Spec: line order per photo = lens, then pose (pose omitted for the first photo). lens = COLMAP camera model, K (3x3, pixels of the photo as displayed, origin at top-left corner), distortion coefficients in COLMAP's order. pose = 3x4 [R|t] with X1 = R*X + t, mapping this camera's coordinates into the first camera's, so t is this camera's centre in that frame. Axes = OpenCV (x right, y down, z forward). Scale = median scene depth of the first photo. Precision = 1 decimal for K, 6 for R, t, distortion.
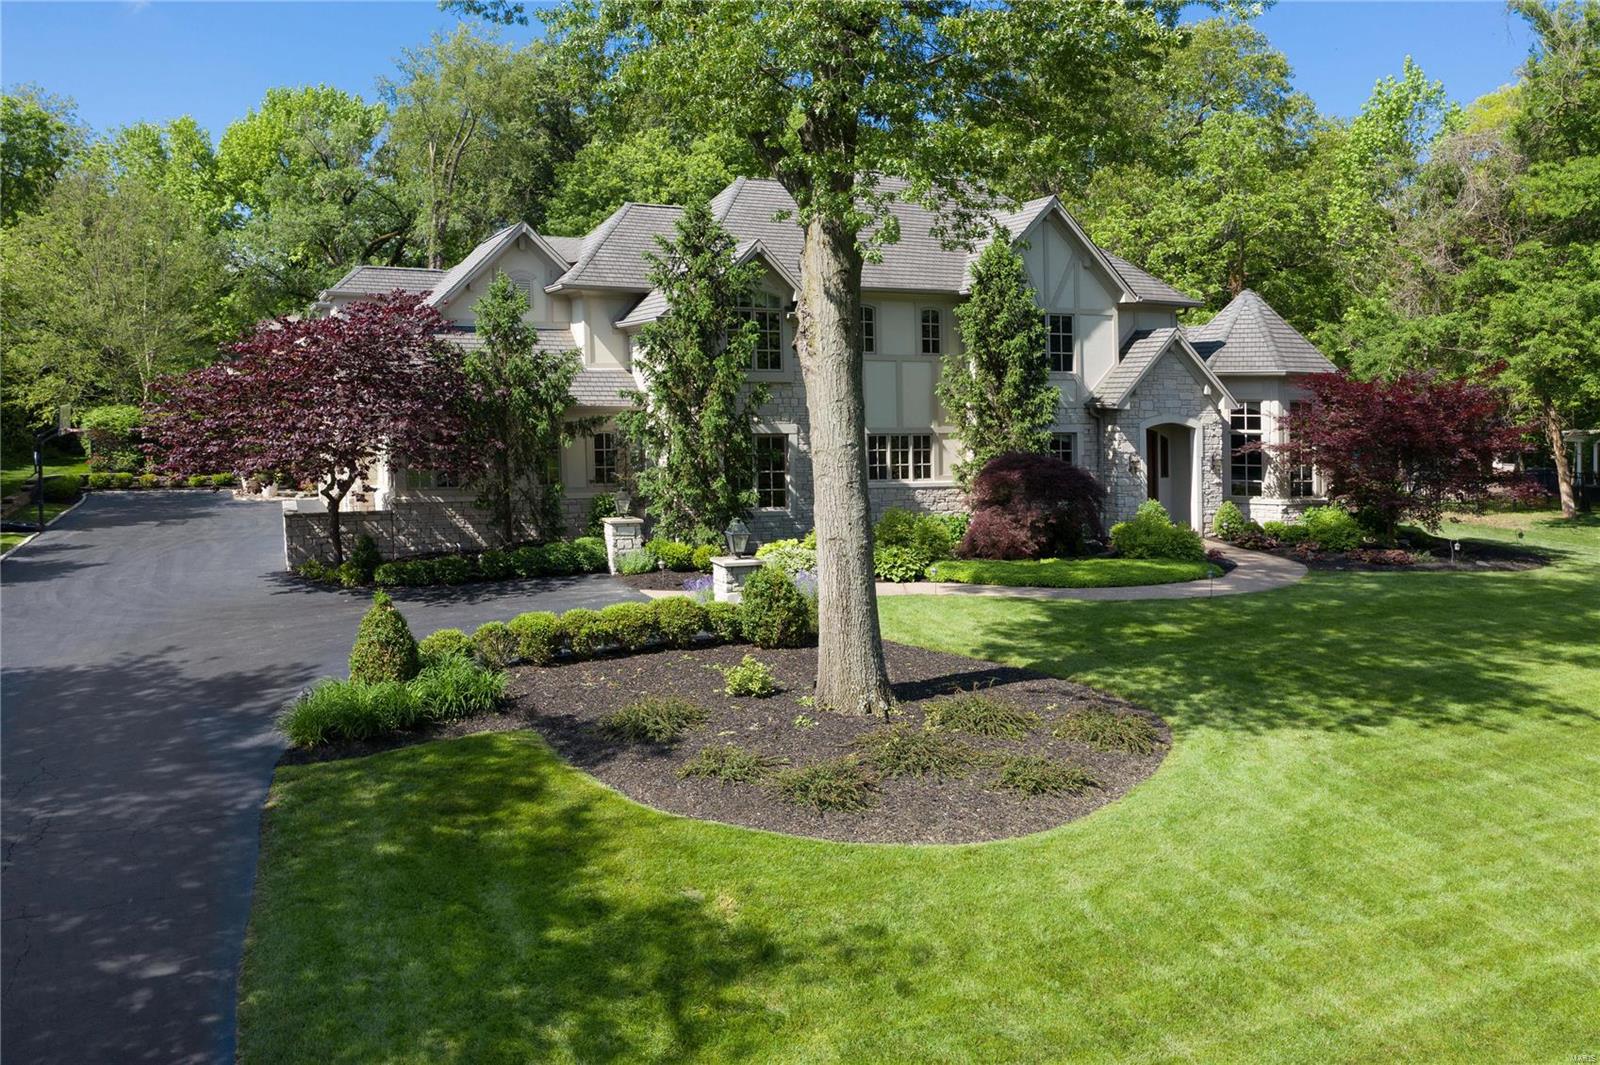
lens RADIAL K [[1268.6, 0, 800.0], [0, 1268.6, 532.5], [0, 0, 1]] dist [-0.006218, 0.006127]
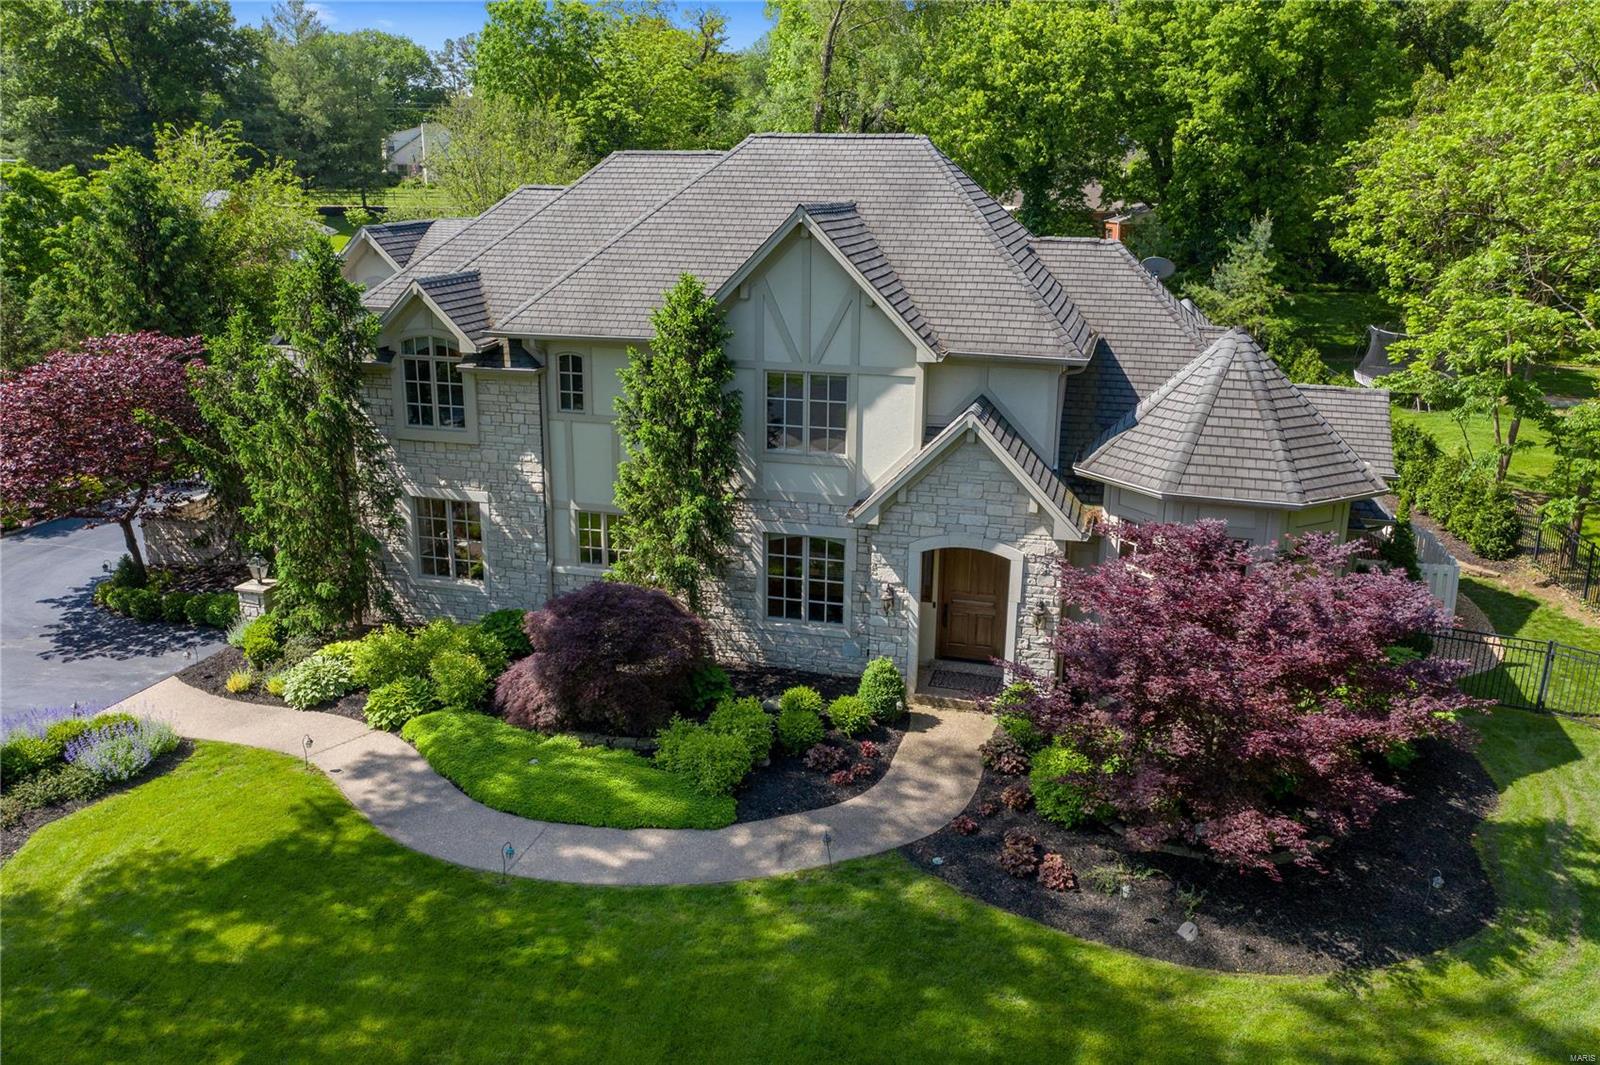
lens RADIAL K [[1268.6, 0, 800.0], [0, 1268.6, 532.5], [0, 0, 1]] dist [-0.006218, 0.006127]
pose [[0.781424, 0.163290, -0.602256, 0.633733], [-0.072847, 0.982427, 0.171847, -0.205228], [0.619734, -0.090413, 0.779587, 0.430560]]
